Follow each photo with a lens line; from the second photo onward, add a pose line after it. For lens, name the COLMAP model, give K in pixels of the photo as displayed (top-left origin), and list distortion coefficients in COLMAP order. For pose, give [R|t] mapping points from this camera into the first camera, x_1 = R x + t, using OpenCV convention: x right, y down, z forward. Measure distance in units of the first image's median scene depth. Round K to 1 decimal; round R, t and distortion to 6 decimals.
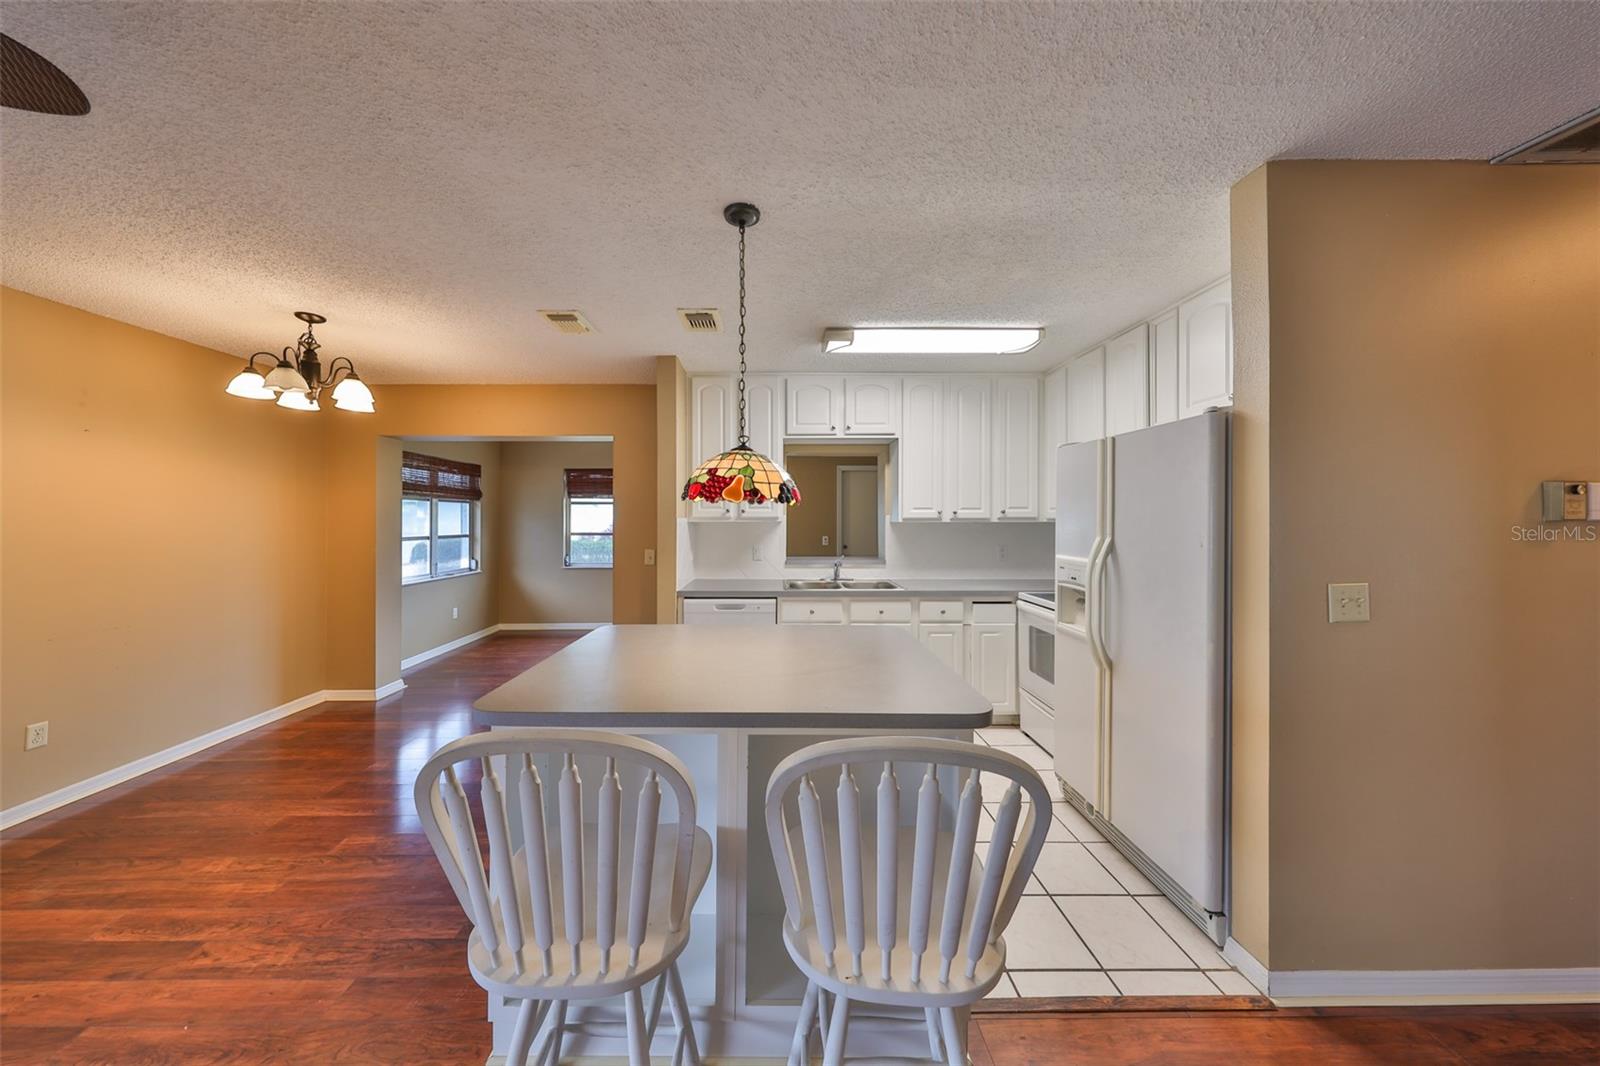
lens RADIAL K [[493.9, 0, 788.7], [0, 493.9, 524.9], [0, 0, 1]] dist [0.000152, -0.000040]
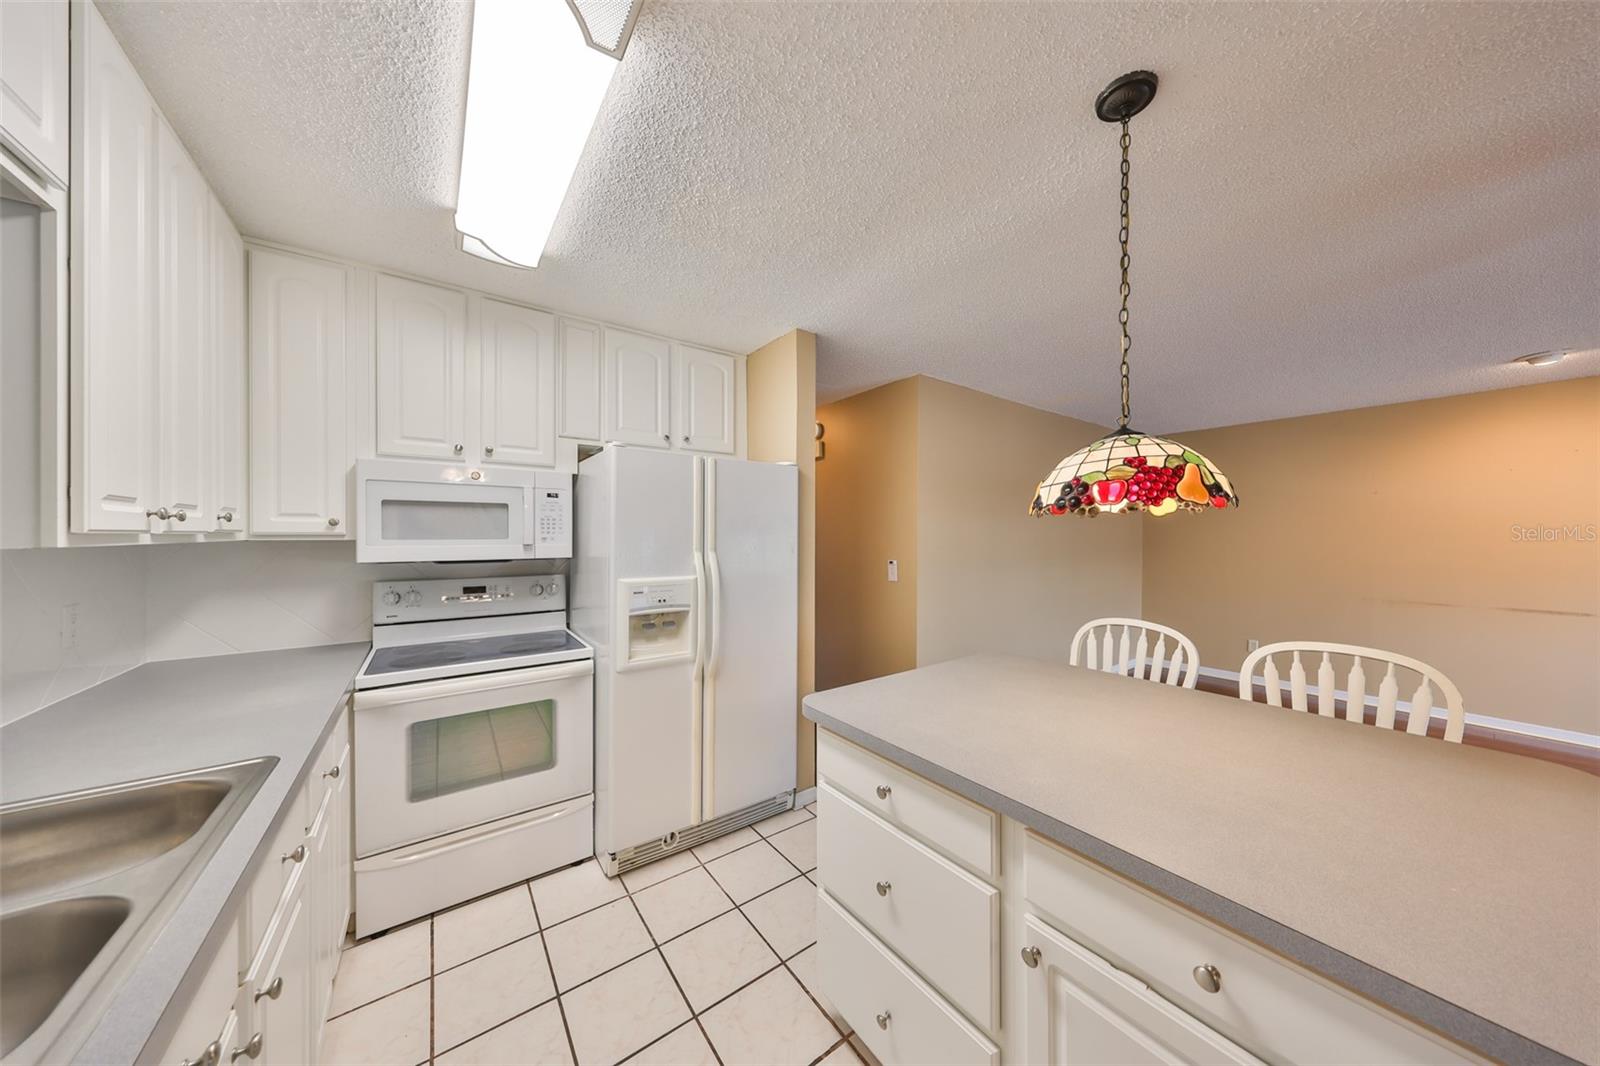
lens RADIAL K [[501.8, 0, 812.6], [0, 501.8, 537.9], [0, 0, 1]] dist [-0.000851, -0.000062]
pose [[-0.581801, -0.006778, 0.813303, -0.269050], [0.008802, 0.999854, 0.014629, -0.013157], [-0.813283, 0.015670, -0.581657, 1.076892]]
